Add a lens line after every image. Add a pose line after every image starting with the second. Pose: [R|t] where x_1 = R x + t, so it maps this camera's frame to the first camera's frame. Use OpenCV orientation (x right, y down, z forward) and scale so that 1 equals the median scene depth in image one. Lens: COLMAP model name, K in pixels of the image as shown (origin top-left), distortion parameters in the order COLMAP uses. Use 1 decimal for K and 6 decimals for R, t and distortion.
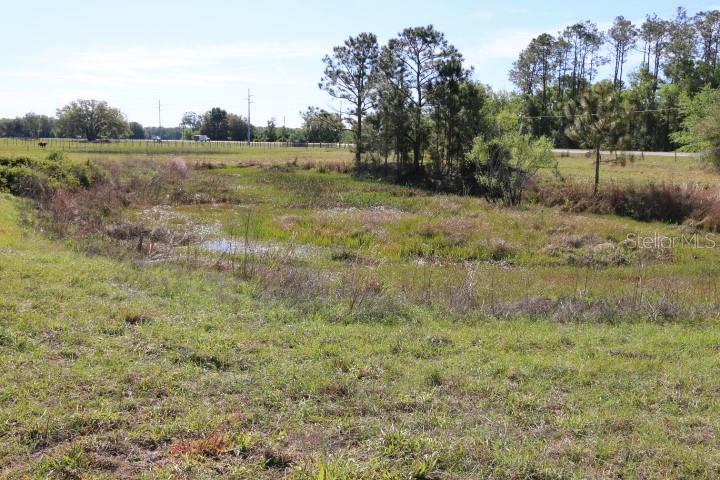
lens RADIAL K [[707.9, 0, 361.0], [0, 707.9, 239.1], [0, 0, 1]] dist [-0.005552, 0.000000]
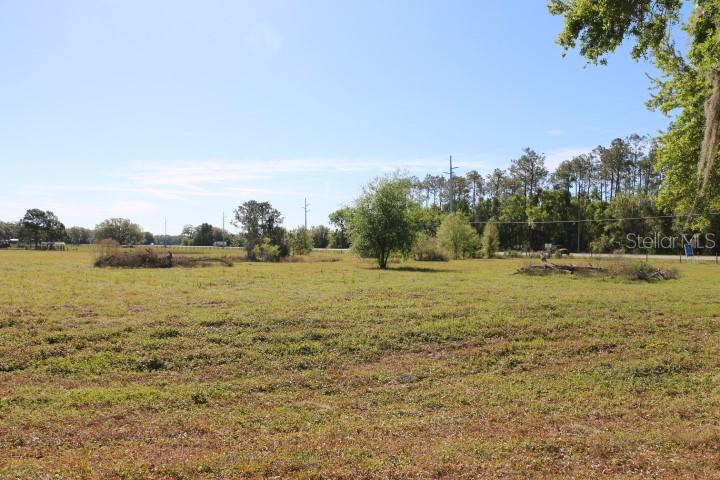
lens RADIAL K [[571.0, 0, 343.1], [0, 571.0, 245.2], [0, 0, 1]] dist [-0.060497, 0.106727]
pose [[0.999636, -0.000482, 0.026970, 0.045333], [0.004205, 0.990397, -0.138188, 0.020682], [-0.026645, 0.138252, 0.990039, -0.150718]]
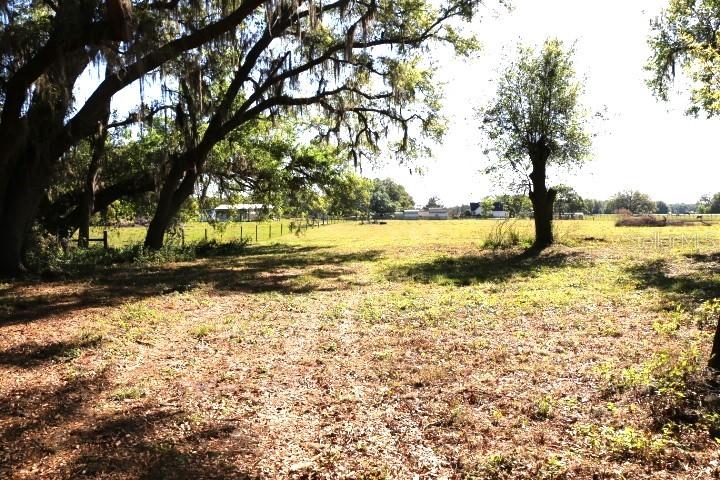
lens RADIAL K [[571.0, 0, 361.5], [0, 571.0, 239.4], [0, 0, 1]] dist [-0.060497, 0.106727]
pose [[0.701772, 0.013447, -0.712275, 0.101708], [-0.081985, 0.994703, -0.061997, 0.043366], [0.707668, 0.101904, 0.699157, -0.304068]]
